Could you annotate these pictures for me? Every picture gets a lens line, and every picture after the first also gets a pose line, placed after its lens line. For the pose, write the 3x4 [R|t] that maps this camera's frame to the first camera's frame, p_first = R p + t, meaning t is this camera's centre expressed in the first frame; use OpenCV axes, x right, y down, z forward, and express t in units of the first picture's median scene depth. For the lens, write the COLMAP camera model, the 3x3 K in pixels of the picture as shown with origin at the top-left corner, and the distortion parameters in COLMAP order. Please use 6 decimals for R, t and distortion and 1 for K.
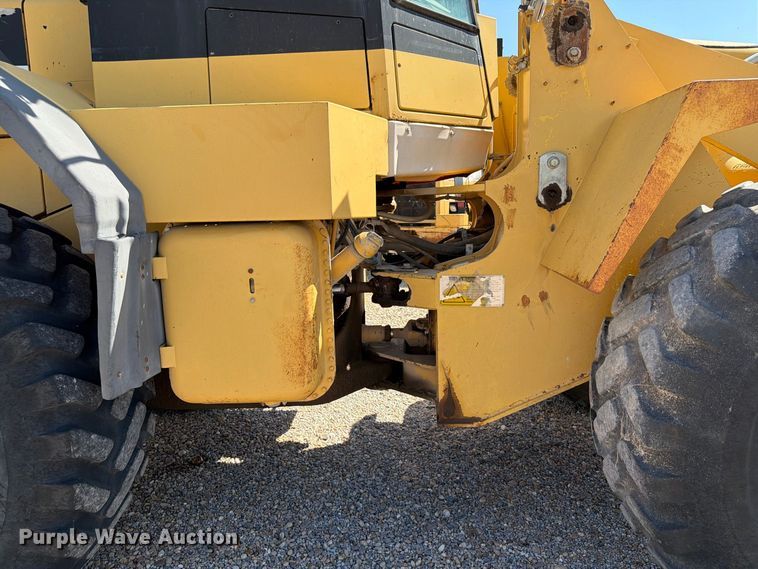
lens RADIAL K [[535.2, 0, 379.0], [0, 535.2, 284.5], [0, 0, 1]] dist [0.108973, -0.160372]
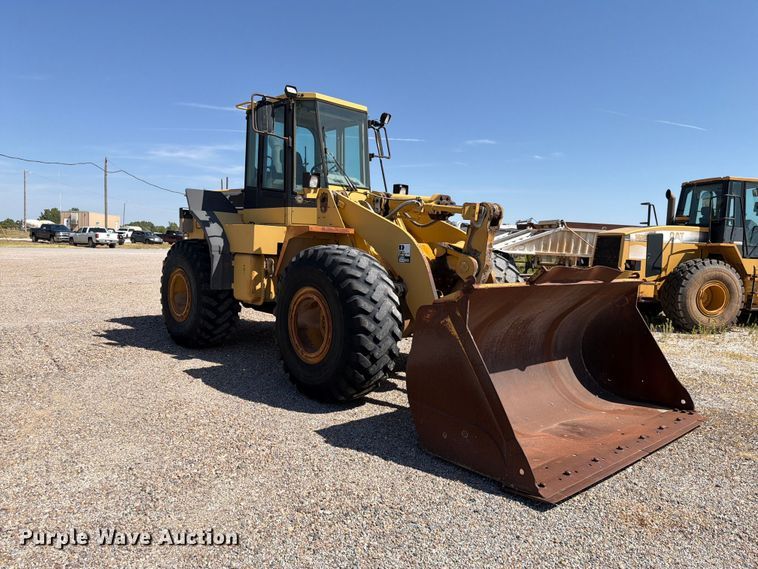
lens RADIAL K [[535.2, 0, 379.0], [0, 535.2, 284.5], [0, 0, 1]] dist [0.108973, -0.160372]
pose [[0.703847, 0.110549, -0.701697, 2.904557], [-0.158883, 0.987290, -0.003827, -0.027888], [0.692356, 0.114181, 0.712465, -0.961321]]
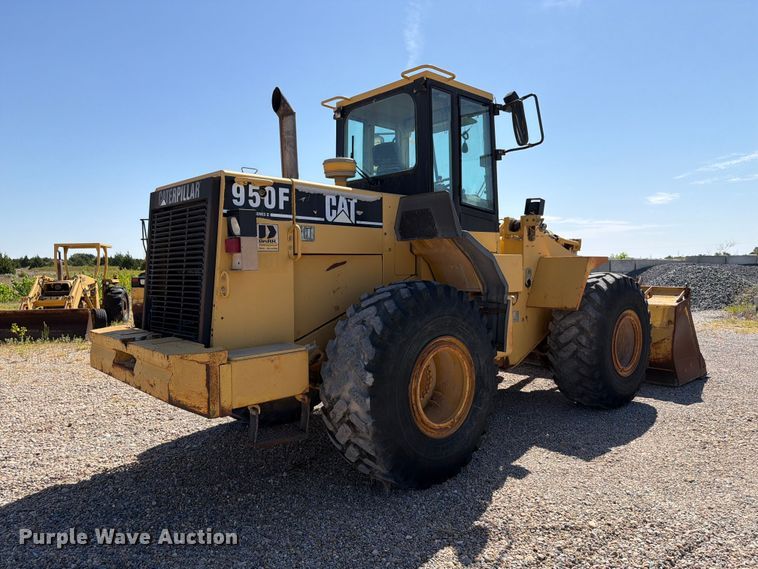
lens RADIAL K [[535.2, 0, 379.0], [0, 535.2, 284.5], [0, 0, 1]] dist [0.108973, -0.160372]
pose [[0.682535, -0.001600, 0.730852, -2.526316], [0.088985, 0.992740, -0.080929, 0.011181], [-0.725416, 0.120272, 0.677721, -0.431218]]
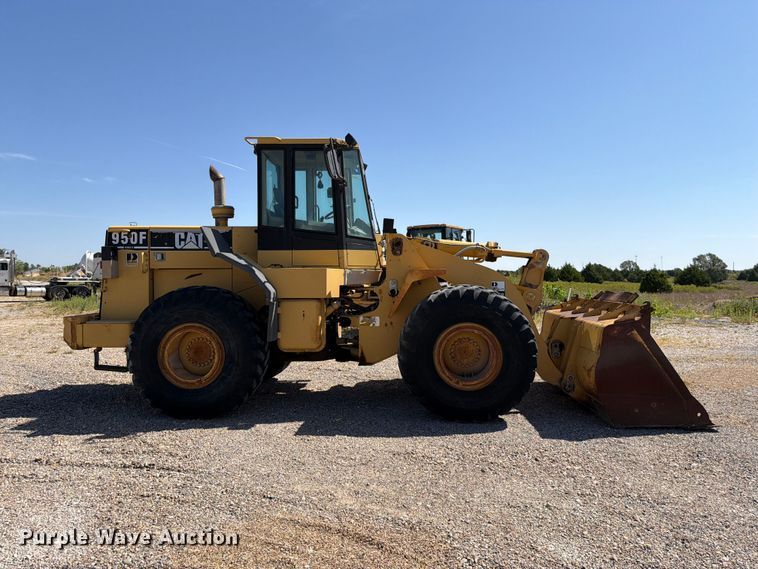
lens RADIAL K [[535.2, 0, 379.0], [0, 535.2, 284.5], [0, 0, 1]] dist [0.108973, -0.160372]
pose [[0.999567, 0.028133, 0.008676, 0.212661], [-0.026753, 0.990992, -0.131220, 0.230663], [-0.012290, 0.130931, 0.991315, -2.364272]]
